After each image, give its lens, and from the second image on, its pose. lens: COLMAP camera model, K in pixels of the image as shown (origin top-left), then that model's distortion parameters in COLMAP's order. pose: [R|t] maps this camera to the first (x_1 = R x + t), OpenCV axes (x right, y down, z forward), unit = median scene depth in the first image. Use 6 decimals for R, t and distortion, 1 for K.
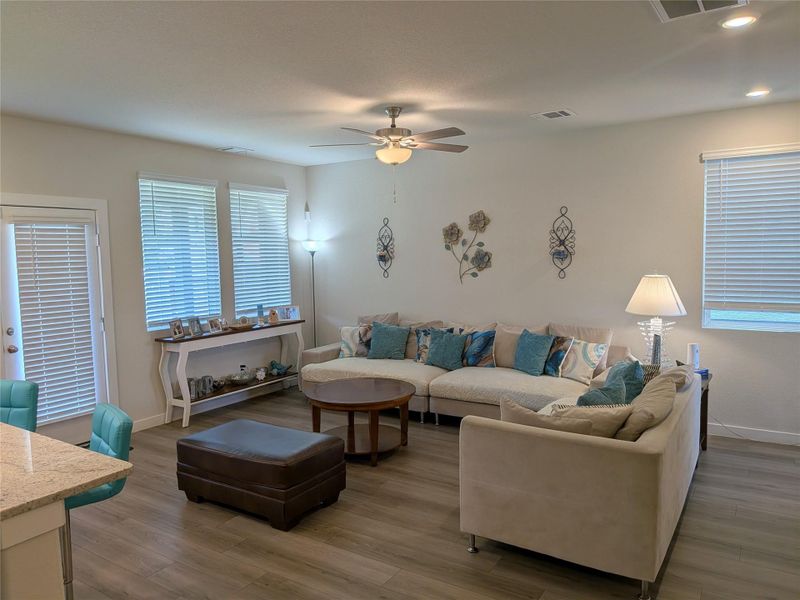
lens RADIAL K [[586.2, 0, 402.2], [0, 586.2, 304.8], [0, 0, 1]] dist [0.033658, -0.007933]
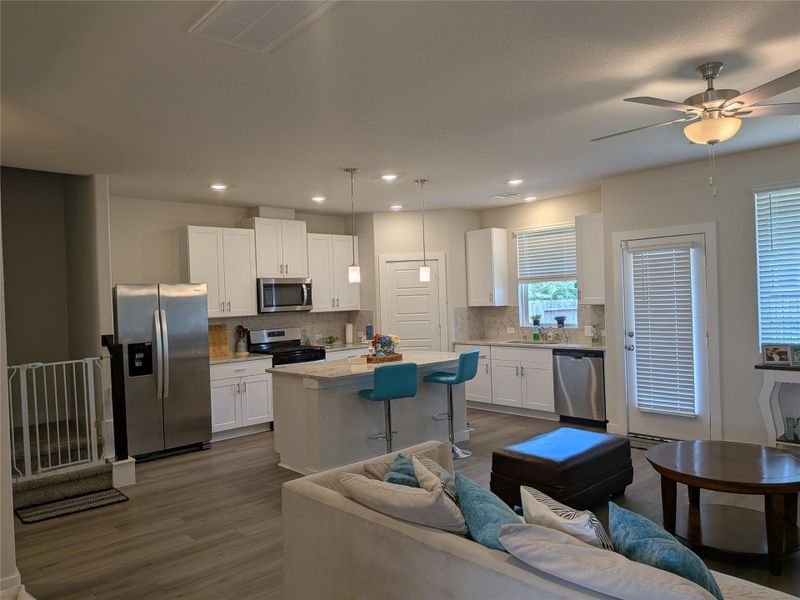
lens RADIAL K [[577.1, 0, 390.5], [0, 577.1, 305.0], [0, 0, 1]] dist [0.024919, -0.088429]
pose [[-0.268438, 0.036808, -0.962593, 0.696222], [-0.049433, 0.997427, 0.051925, -0.058485], [0.962028, 0.061523, -0.265928, 0.779290]]
